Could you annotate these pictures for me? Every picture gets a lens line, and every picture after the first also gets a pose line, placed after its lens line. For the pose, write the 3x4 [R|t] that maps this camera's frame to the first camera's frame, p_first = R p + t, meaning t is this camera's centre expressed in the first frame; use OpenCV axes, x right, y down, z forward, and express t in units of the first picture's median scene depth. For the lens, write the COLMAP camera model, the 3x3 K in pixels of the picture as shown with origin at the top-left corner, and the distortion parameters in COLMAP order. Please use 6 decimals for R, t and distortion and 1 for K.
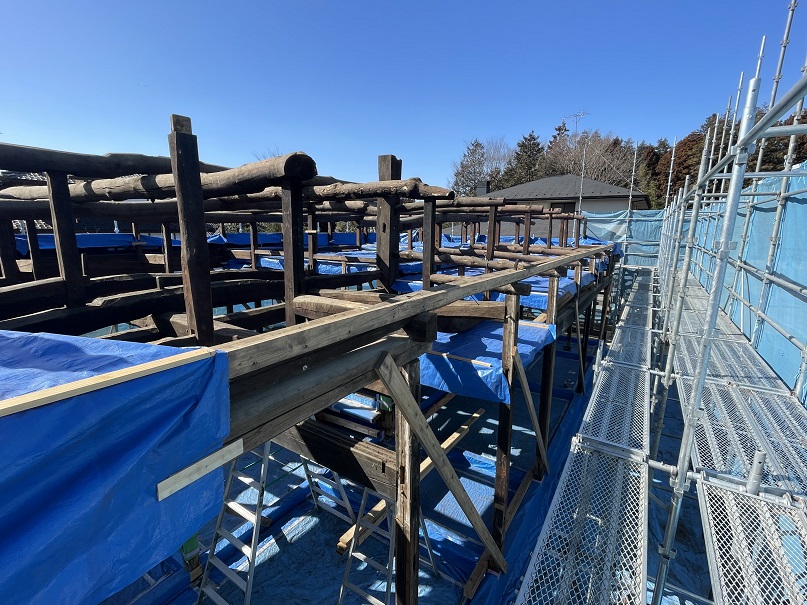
lens RADIAL K [[381.2, 0, 400.4], [0, 381.2, 302.3], [0, 0, 1]] dist [-0.004601, -0.000728]
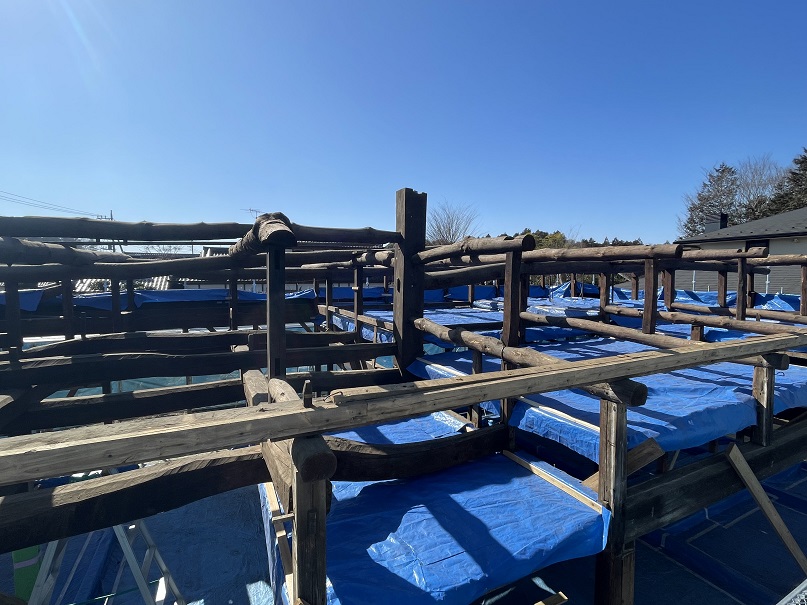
lens RADIAL K [[381.2, 0, 404.3], [0, 381.2, 302.2], [0, 0, 1]] dist [-0.004601, -0.000728]
pose [[0.860291, 0.024038, -0.509237, 0.243872], [-0.087551, 0.991014, -0.101126, -0.066242], [0.502230, 0.131582, 0.854665, 0.277933]]
